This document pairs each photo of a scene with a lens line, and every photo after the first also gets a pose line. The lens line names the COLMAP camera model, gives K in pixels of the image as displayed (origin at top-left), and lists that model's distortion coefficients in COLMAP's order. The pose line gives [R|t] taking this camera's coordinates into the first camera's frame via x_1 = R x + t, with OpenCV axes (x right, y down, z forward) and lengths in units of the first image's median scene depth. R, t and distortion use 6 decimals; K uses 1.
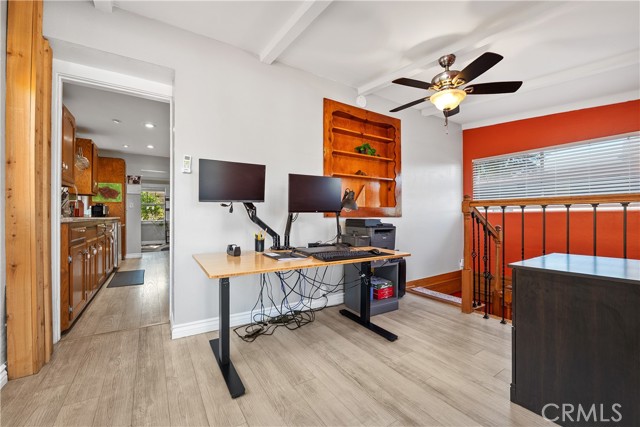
lens RADIAL K [[263.0, 0, 320.0], [0, 263.0, 215.6], [0, 0, 1]] dist [-0.001520, -0.000102]
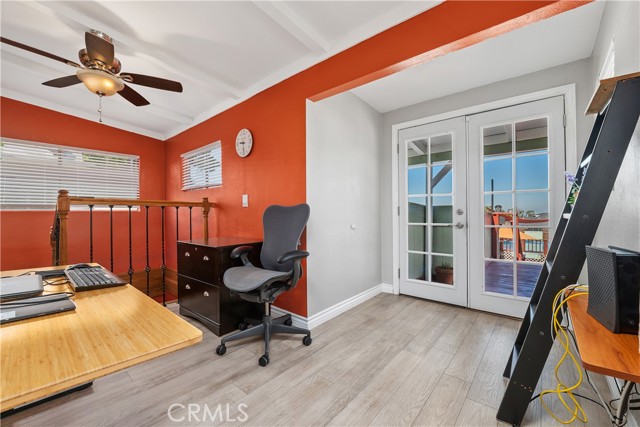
lens RADIAL K [[263.0, 0, 320.3], [0, 263.0, 213.3], [0, 0, 1]] dist [-0.001520, -0.000102]
pose [[-0.274867, 0.003271, 0.961477, -0.596326], [0.006038, 0.999980, -0.001676, 0.002189], [-0.961463, 0.005344, -0.274881, 0.570848]]
